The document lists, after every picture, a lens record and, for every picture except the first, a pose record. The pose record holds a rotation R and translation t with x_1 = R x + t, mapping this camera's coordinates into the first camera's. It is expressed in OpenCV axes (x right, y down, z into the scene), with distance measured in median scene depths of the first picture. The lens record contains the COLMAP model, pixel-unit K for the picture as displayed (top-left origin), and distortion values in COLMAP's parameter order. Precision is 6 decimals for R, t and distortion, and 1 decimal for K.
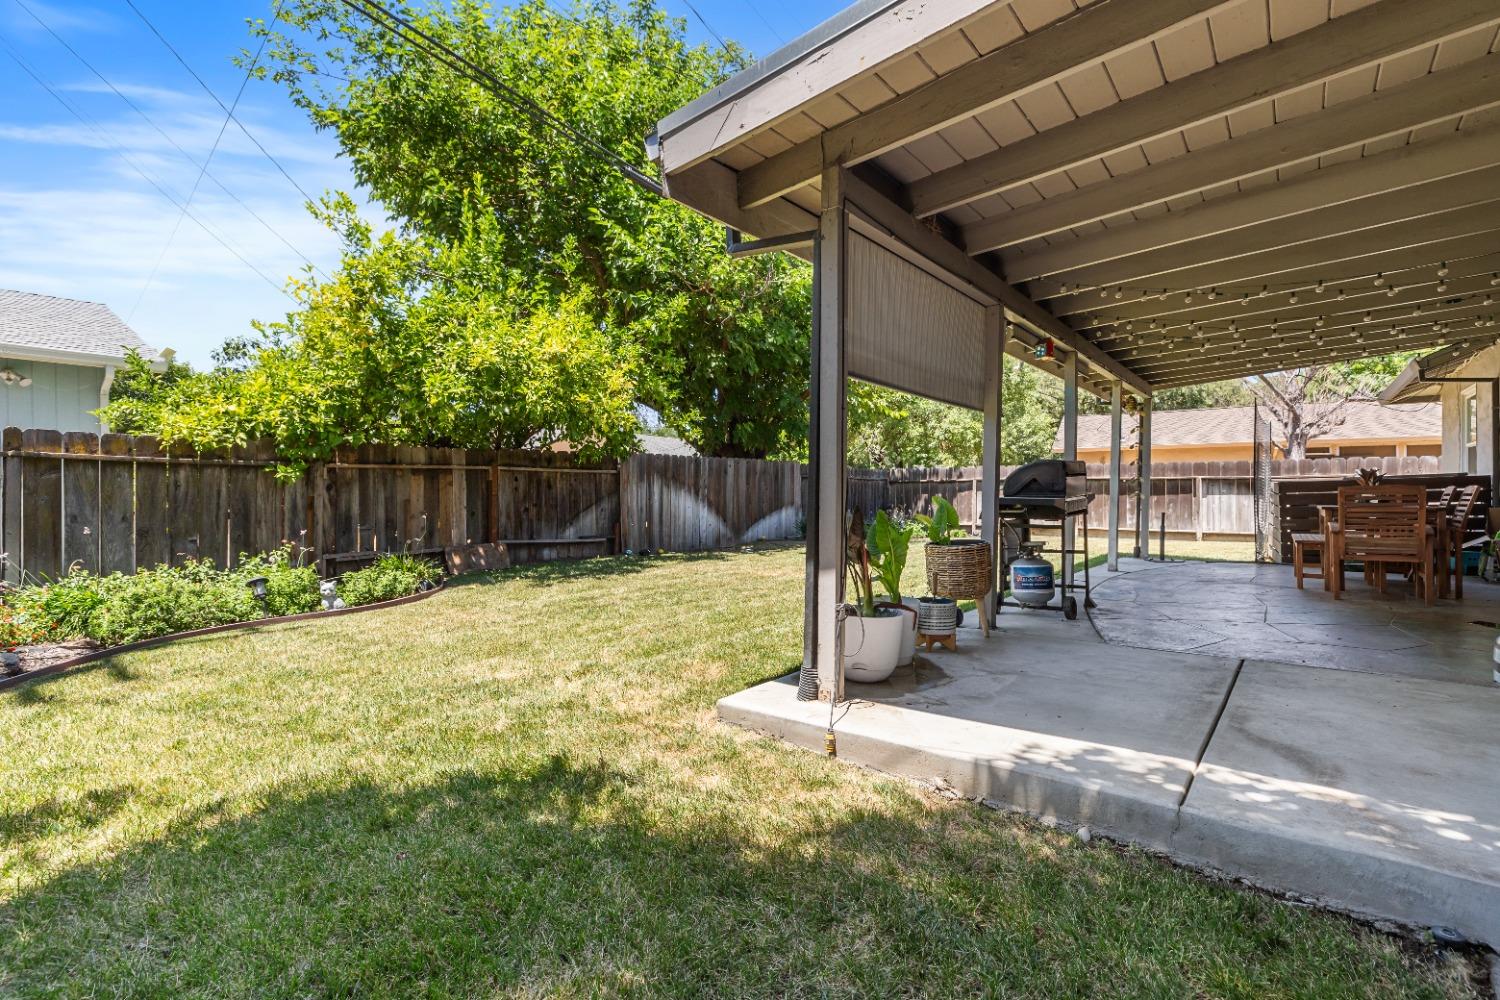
lens RADIAL K [[675.3, 0, 751.5], [0, 675.3, 494.5], [0, 0, 1]] dist [0.004754, 0.000082]
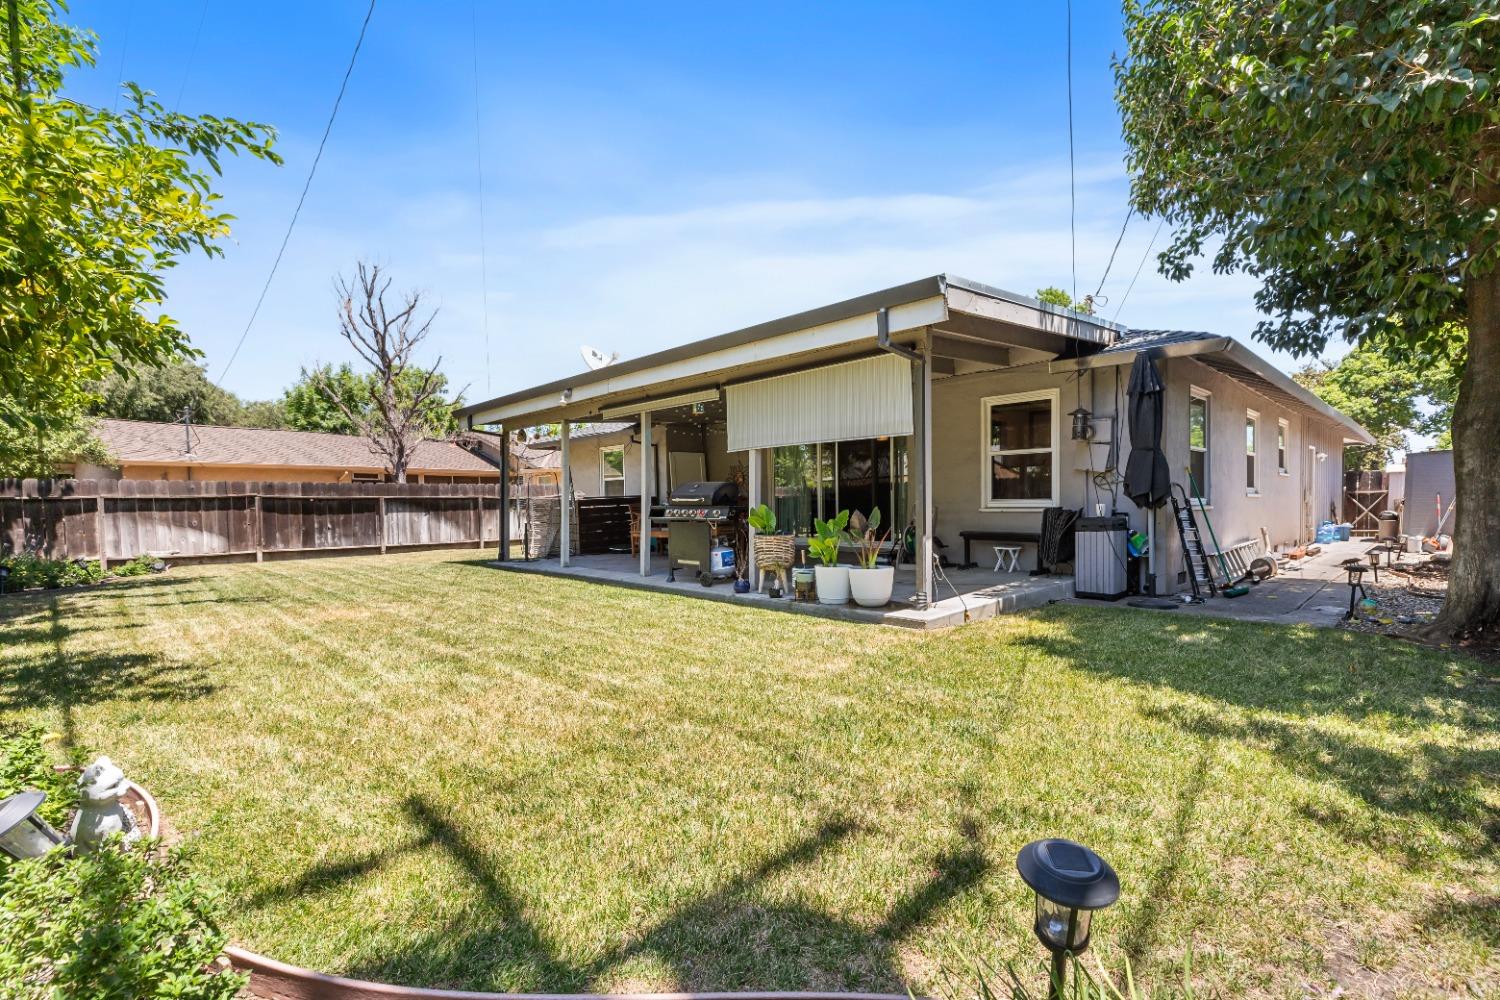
lens RADIAL K [[675.3, 0, 753.7], [0, 675.3, 504.0], [0, 0, 1]] dist [0.004754, 0.000082]
pose [[0.140064, 0.000560, 0.990142, -0.332942], [0.017460, 0.999843, -0.003035, 0.000082], [-0.989989, 0.017713, 0.140032, 0.227863]]
